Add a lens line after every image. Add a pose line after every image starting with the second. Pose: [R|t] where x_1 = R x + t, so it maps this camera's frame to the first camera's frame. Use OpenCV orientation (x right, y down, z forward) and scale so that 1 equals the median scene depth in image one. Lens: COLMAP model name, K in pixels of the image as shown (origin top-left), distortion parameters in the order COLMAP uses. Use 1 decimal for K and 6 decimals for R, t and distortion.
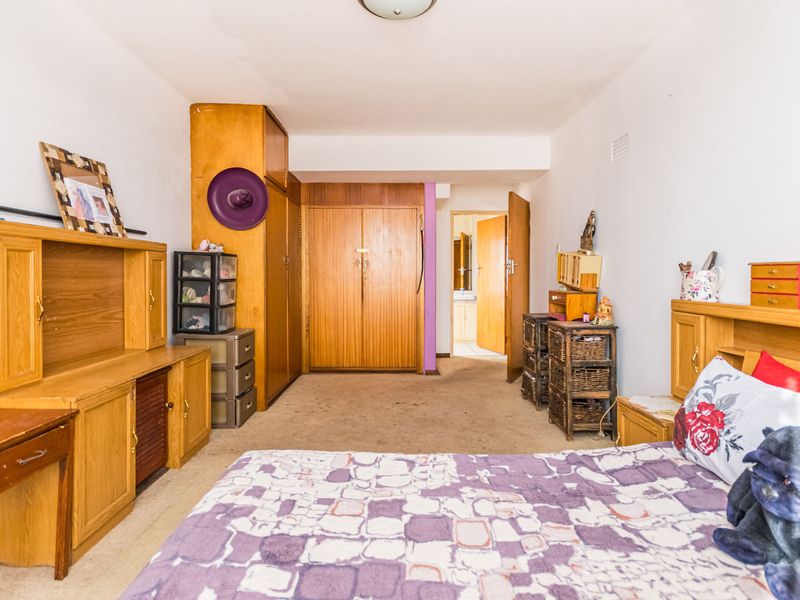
lens RADIAL K [[436.1, 0, 401.3], [0, 436.1, 289.0], [0, 0, 1]] dist [0.000735, 0.001368]
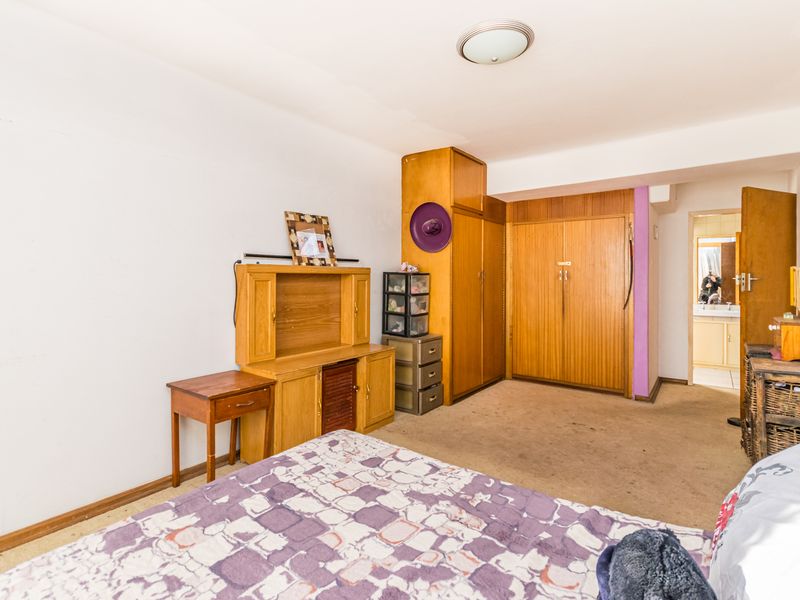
lens RADIAL K [[418.5, 0, 400.4], [0, 418.5, 283.5], [0, 0, 1]] dist [0.000498, -0.000450]
pose [[0.791693, 0.007936, -0.610868, 0.328801], [-0.017856, 0.999789, -0.010154, -0.043533], [0.610658, 0.018947, 0.791668, 0.028245]]
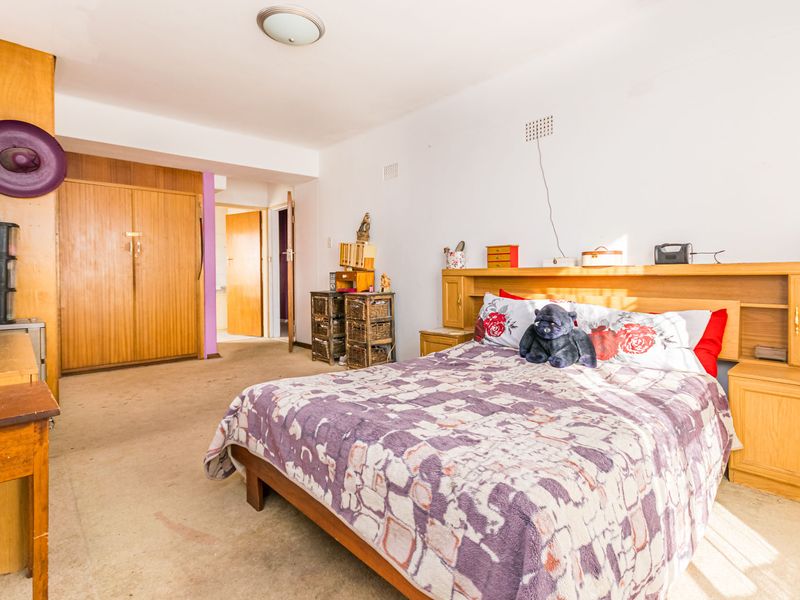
lens RADIAL K [[418.5, 0, 400.4], [0, 418.5, 283.5], [0, 0, 1]] dist [0.000498, -0.000450]
pose [[0.749547, -0.021705, 0.661595, -0.418192], [0.030319, 0.999539, -0.001558, 0.056942], [-0.661256, 0.021227, 0.749860, -0.071377]]
